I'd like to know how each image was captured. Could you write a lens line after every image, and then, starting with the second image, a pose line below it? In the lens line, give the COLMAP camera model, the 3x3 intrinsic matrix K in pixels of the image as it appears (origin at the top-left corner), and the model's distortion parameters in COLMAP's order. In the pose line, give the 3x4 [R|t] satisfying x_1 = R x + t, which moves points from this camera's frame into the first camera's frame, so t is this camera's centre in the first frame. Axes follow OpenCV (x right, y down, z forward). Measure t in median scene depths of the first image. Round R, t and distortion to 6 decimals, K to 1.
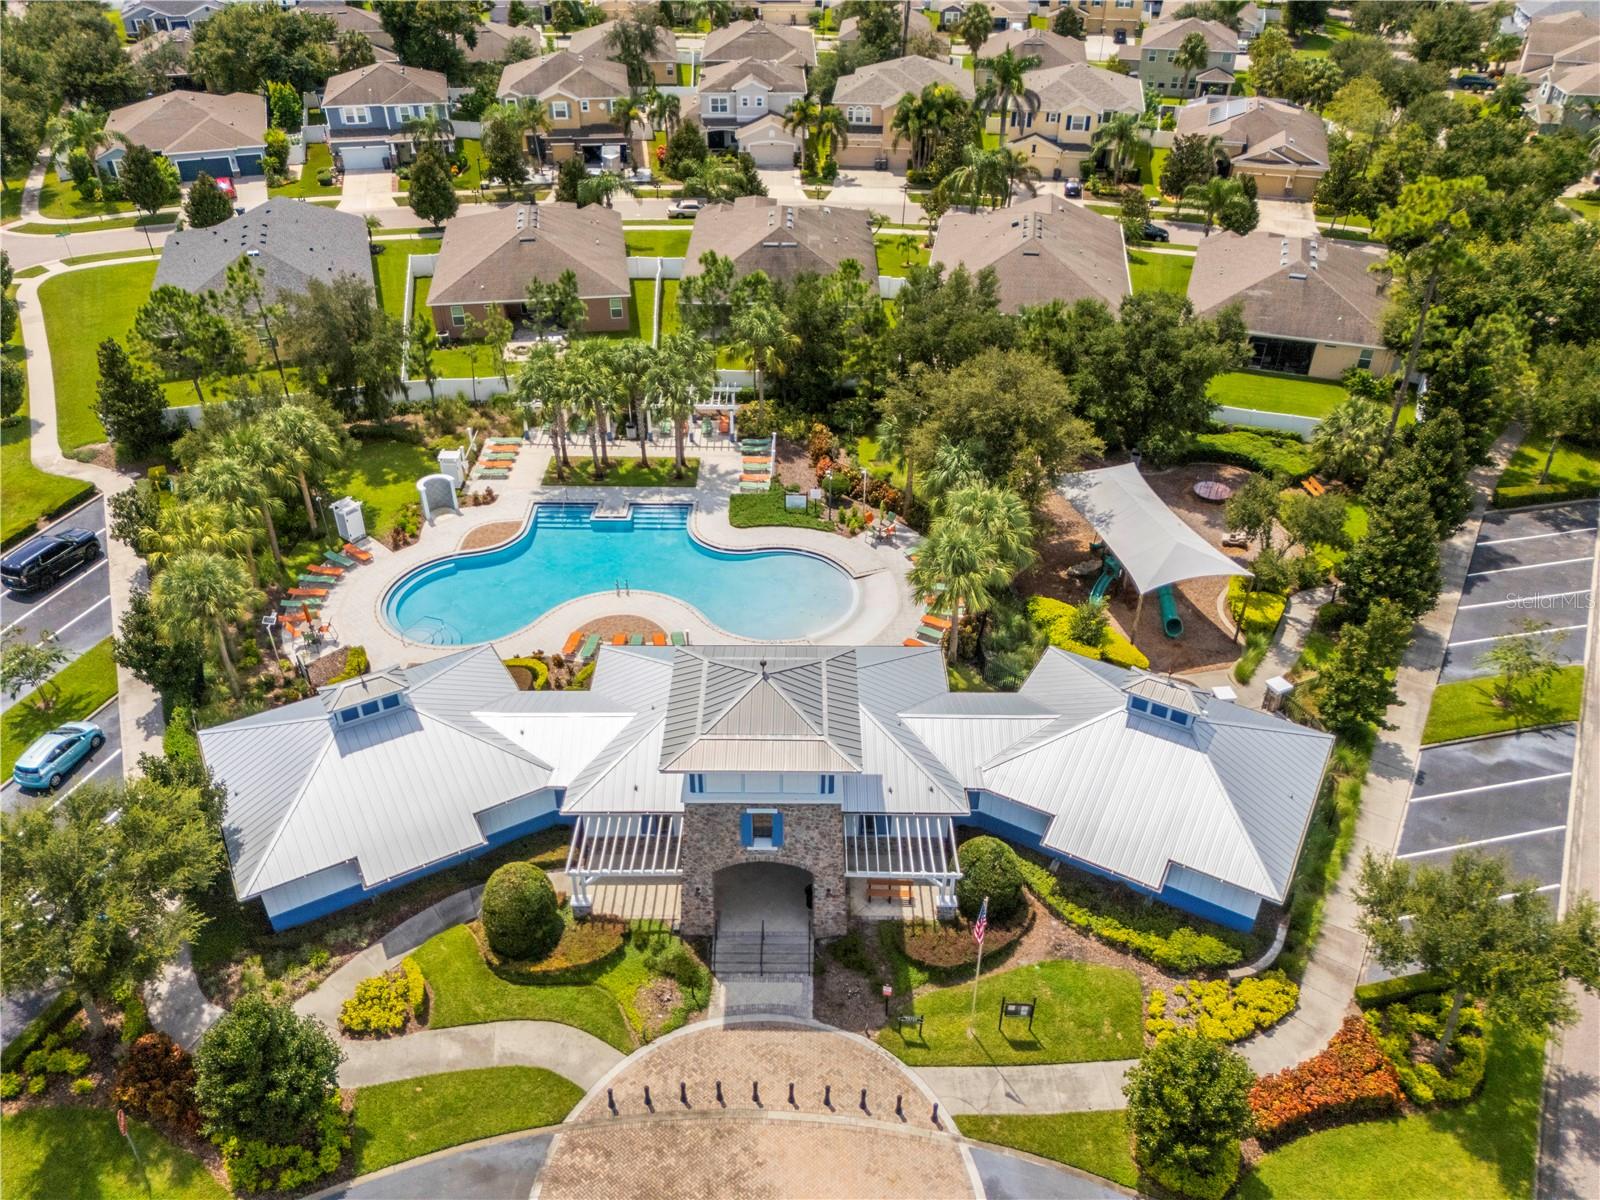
lens RADIAL K [[1174.9, 0, 794.9], [0, 1174.9, 608.7], [0, 0, 1]] dist [0.071405, -0.062522]
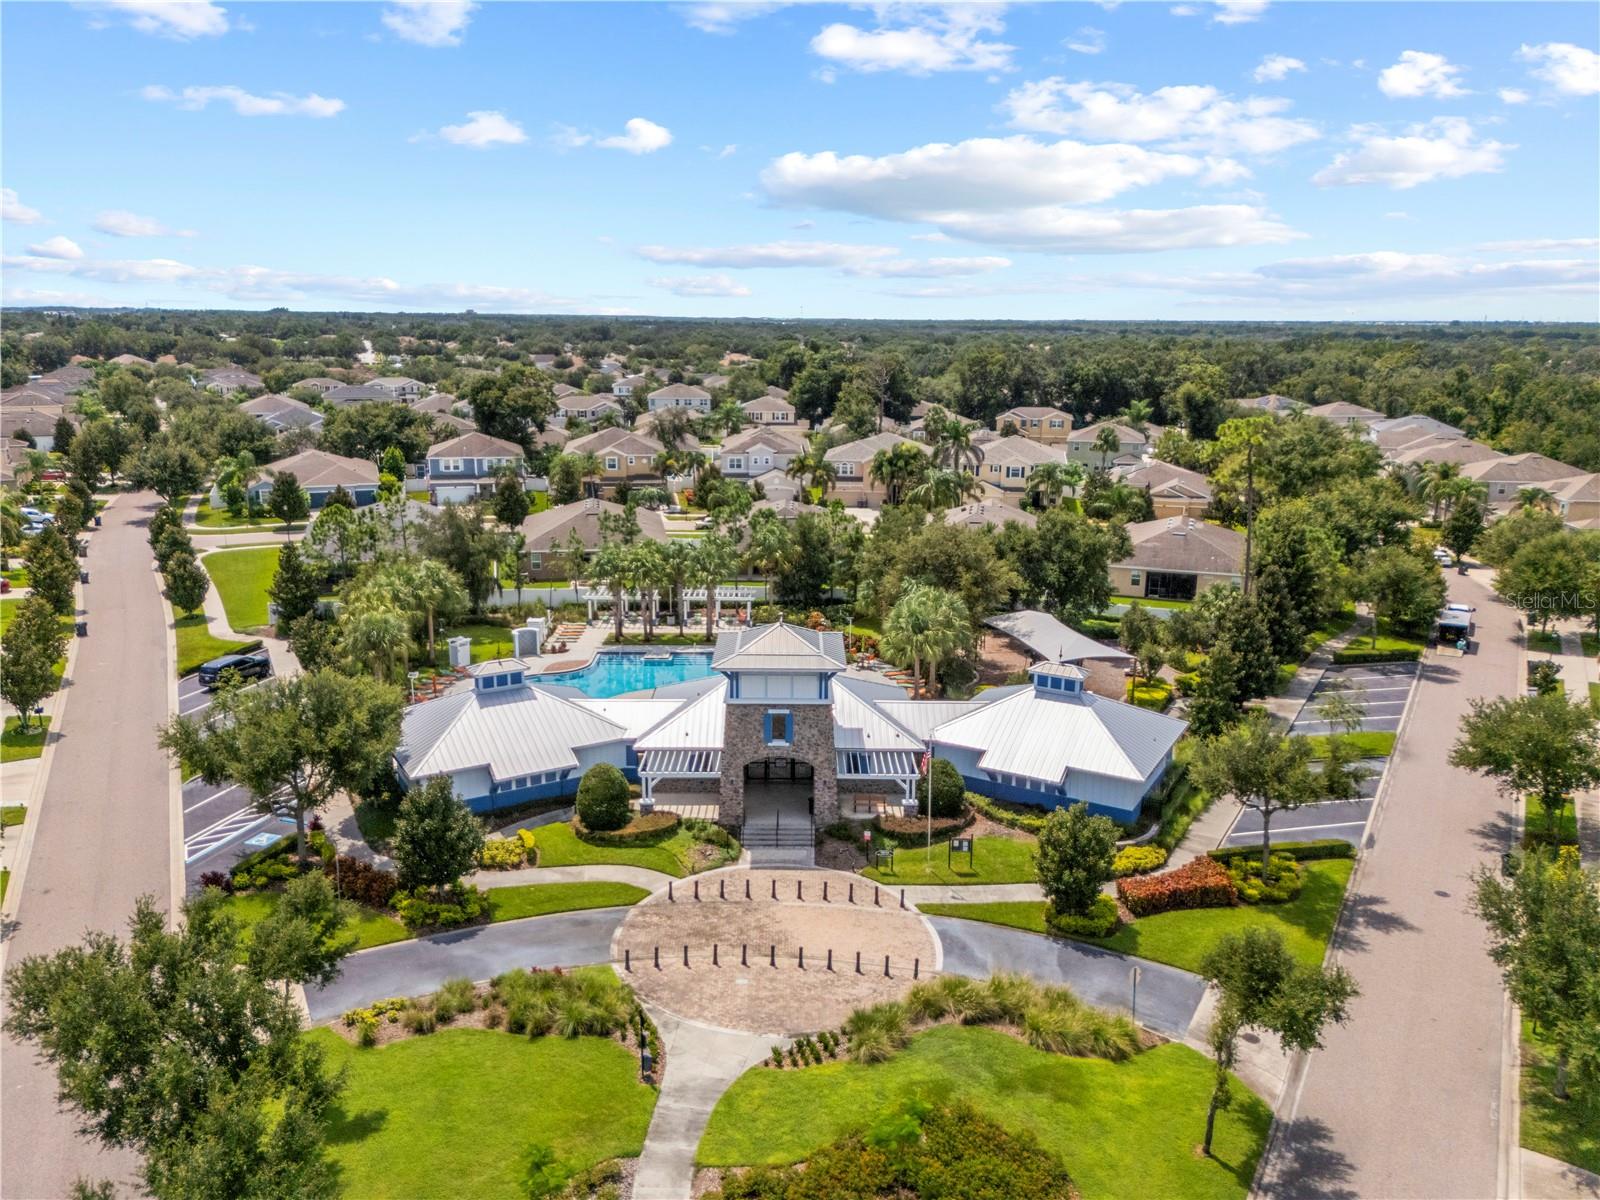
lens RADIAL K [[1174.9, 0, 796.5], [0, 1174.9, 614.9], [0, 0, 1]] dist [0.071405, -0.062522]
pose [[0.999985, 0.001573, 0.005329, -0.008415], [0.000436, 0.933964, -0.357367, 0.350090], [-0.005539, 0.357364, 0.933949, -0.239396]]
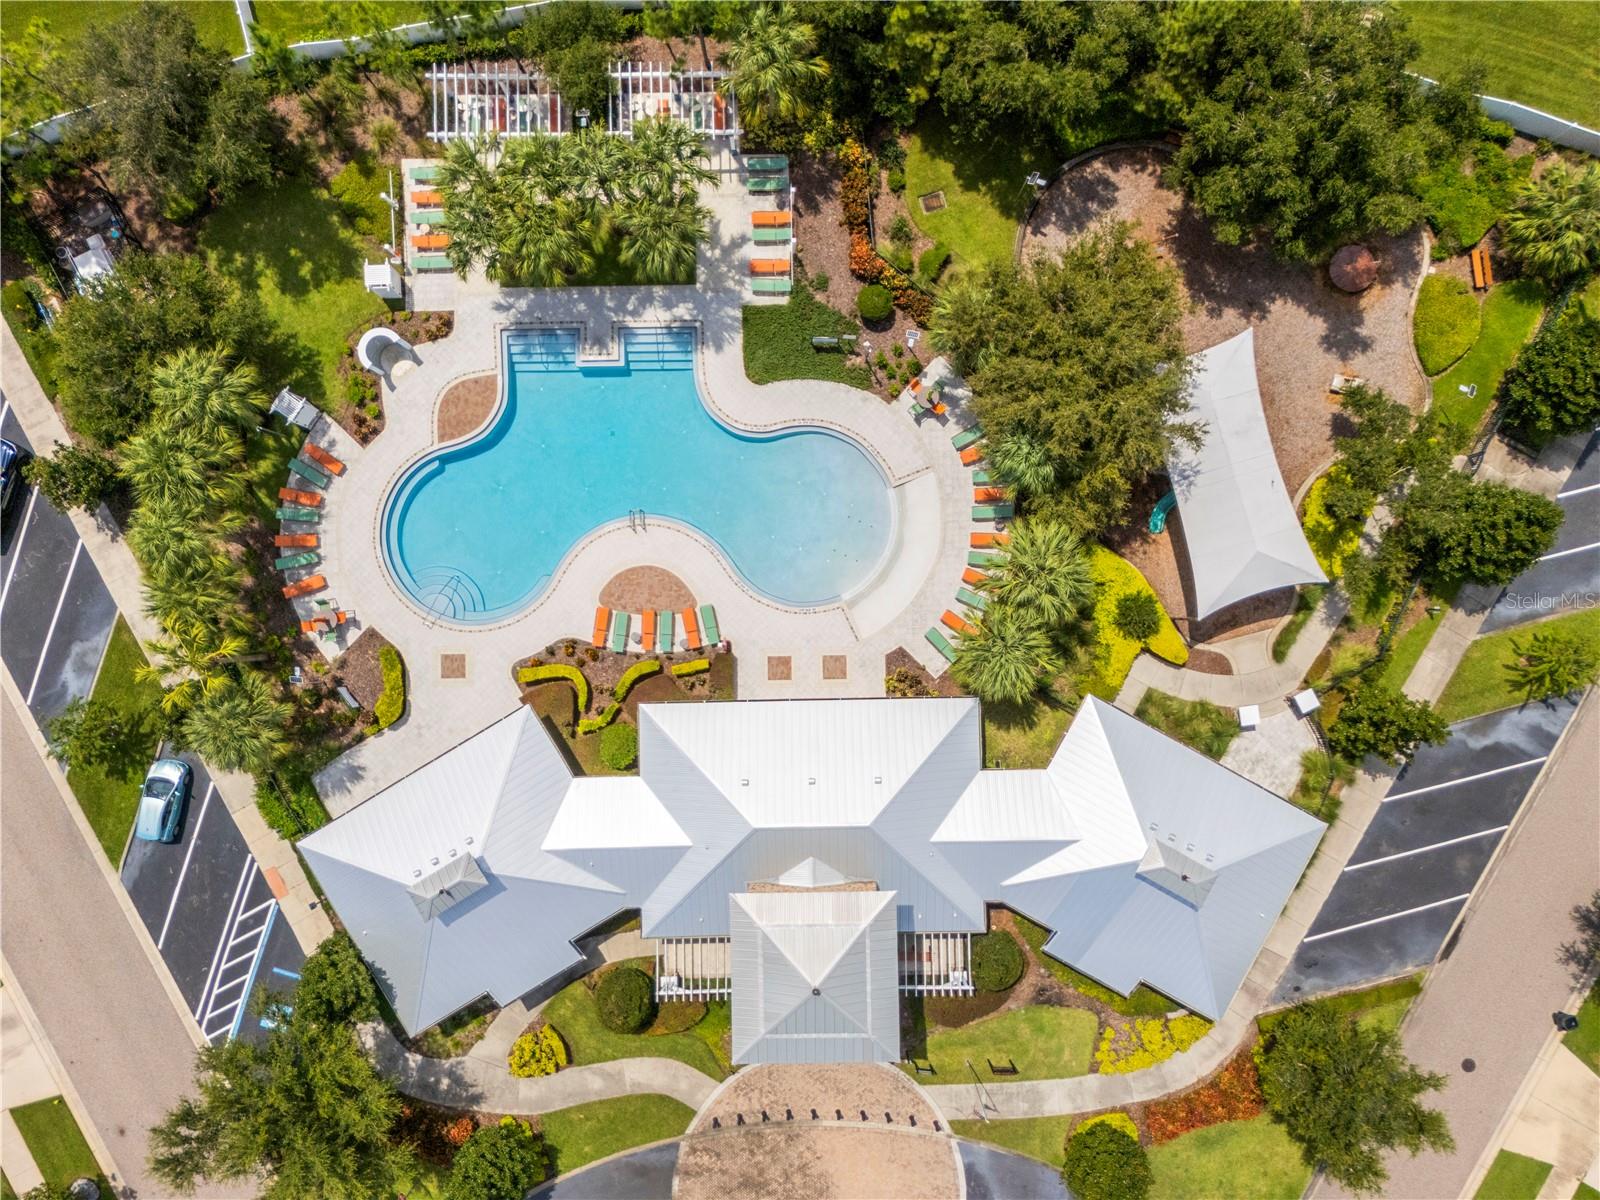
lens RADIAL K [[1174.9, 0, 795.6], [0, 1174.9, 605.7], [0, 0, 1]] dist [0.071405, -0.062522]
pose [[0.999725, -0.022075, -0.007888, -0.017517], [0.019310, 0.584757, 0.810979, -0.660811], [-0.013290, -0.810908, 0.585023, 0.382273]]
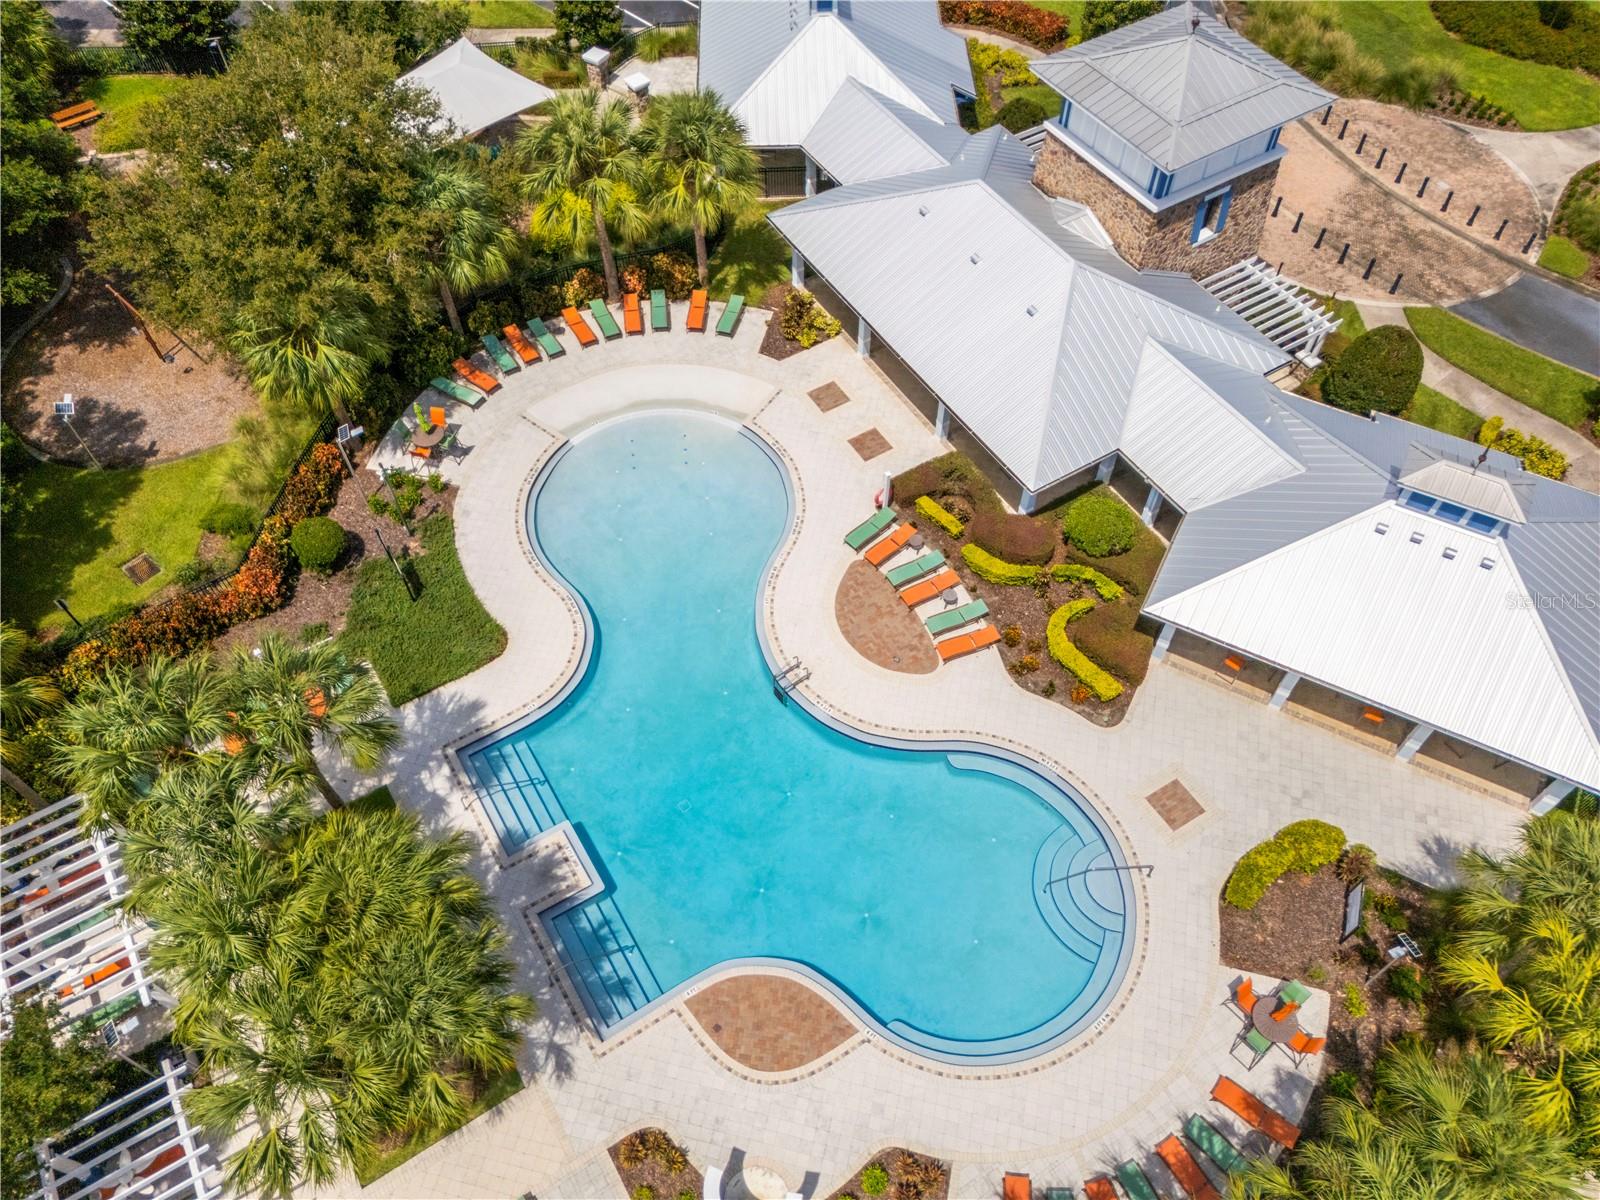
lens RADIAL K [[1174.9, 0, 796.7], [0, 1174.9, 609.4], [0, 0, 1]] dist [0.071405, -0.062522]
pose [[-0.527749, -0.693060, 0.491070, -0.369801], [0.490992, 0.222849, 0.842179, -0.454722], [-0.693114, 0.685570, 0.222679, 0.789318]]
